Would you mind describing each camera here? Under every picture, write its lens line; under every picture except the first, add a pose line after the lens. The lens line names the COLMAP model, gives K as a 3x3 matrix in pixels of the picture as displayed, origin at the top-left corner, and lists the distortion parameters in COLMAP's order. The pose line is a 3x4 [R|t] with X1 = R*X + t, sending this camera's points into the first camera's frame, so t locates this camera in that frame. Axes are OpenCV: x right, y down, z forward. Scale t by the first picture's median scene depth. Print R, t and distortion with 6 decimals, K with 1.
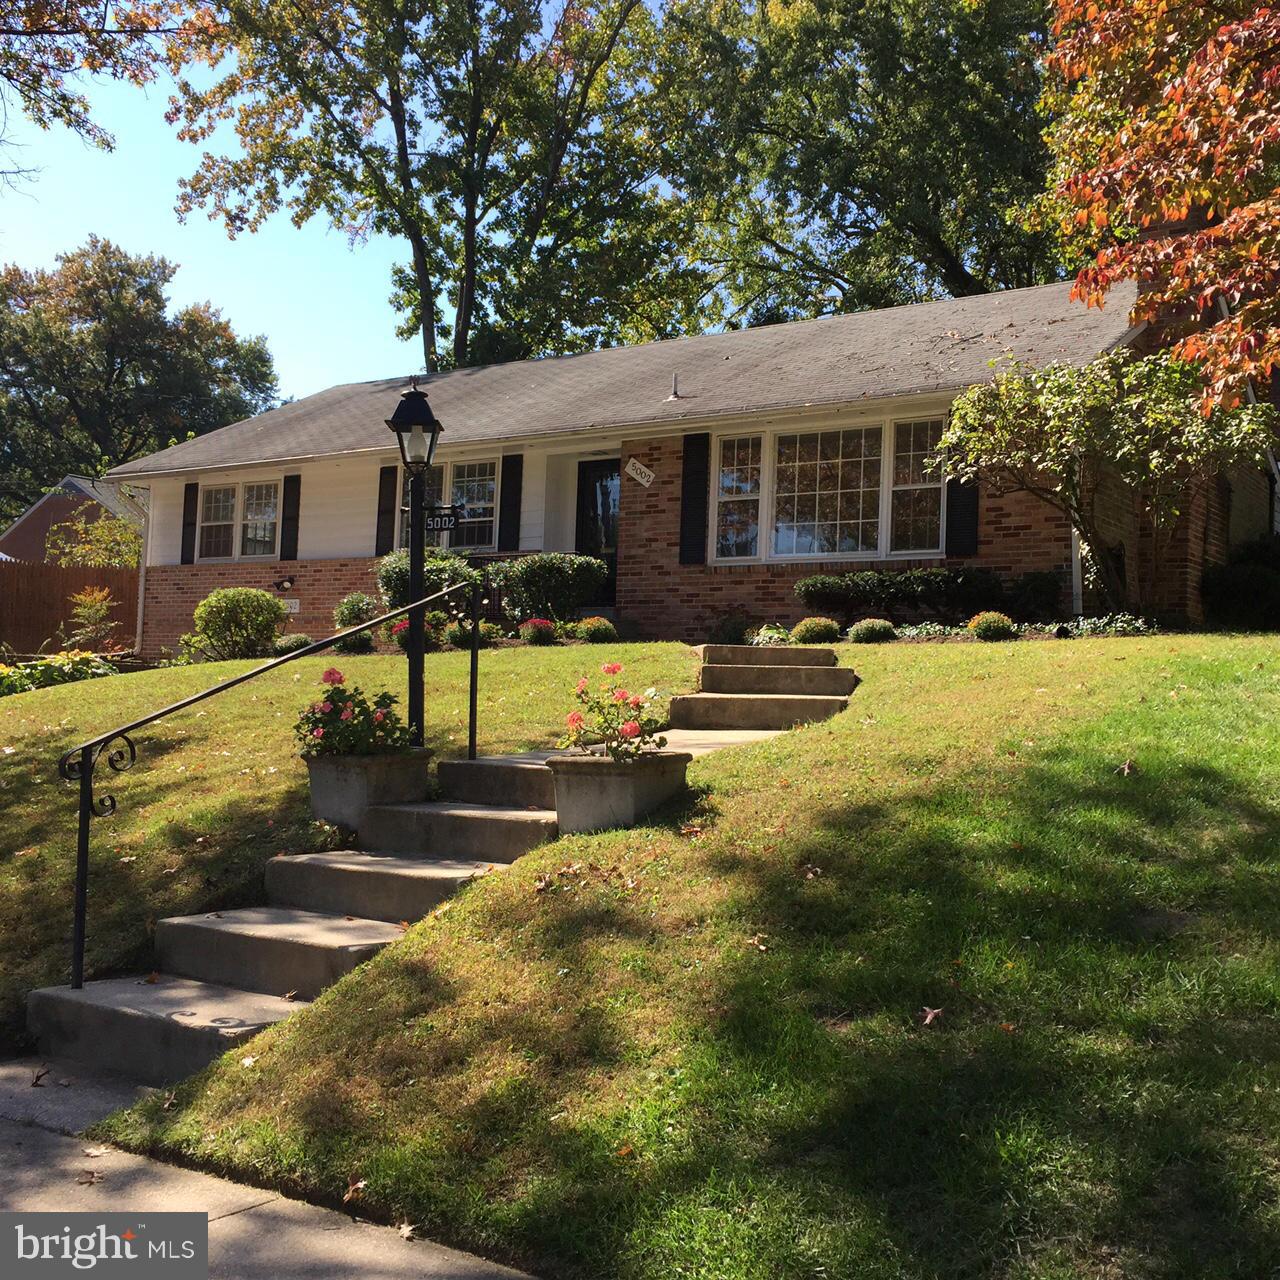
lens RADIAL K [[1559.8, 0, 640.0], [0, 1559.8, 640.0], [0, 0, 1]] dist [-0.218925, 1.521683]
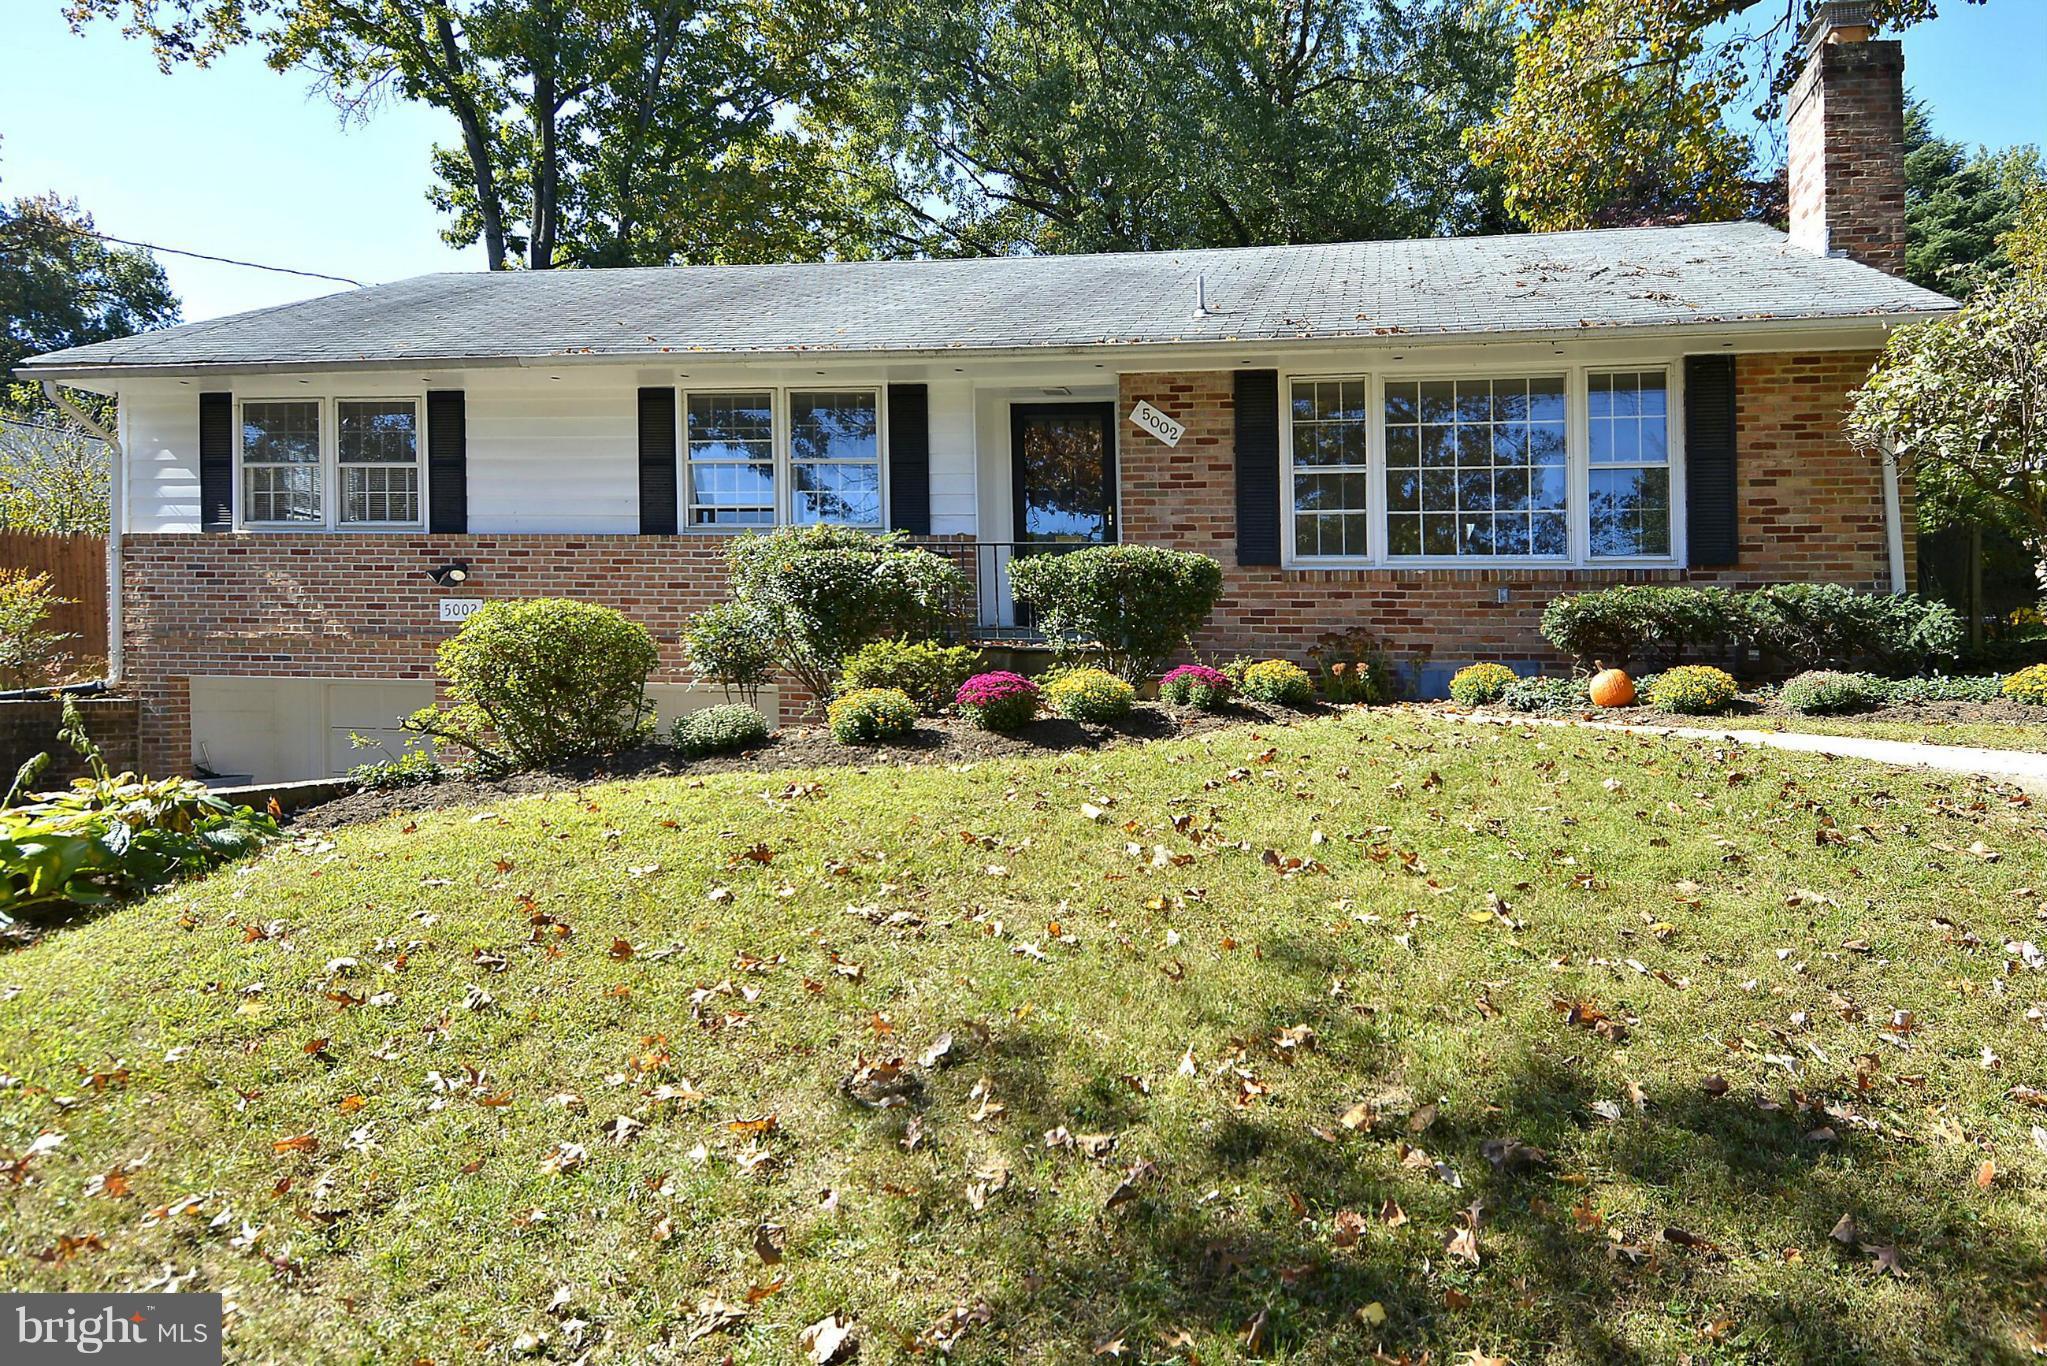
lens RADIAL K [[1078.1, 0, 1038.1], [0, 1078.1, 687.1], [0, 0, 1]] dist [0.005444, 0.000367]
pose [[0.882293, -0.033208, 0.469529, -0.216880], [-0.007011, 0.996470, 0.083650, -0.027684], [-0.470649, -0.077096, 0.878946, 0.500856]]
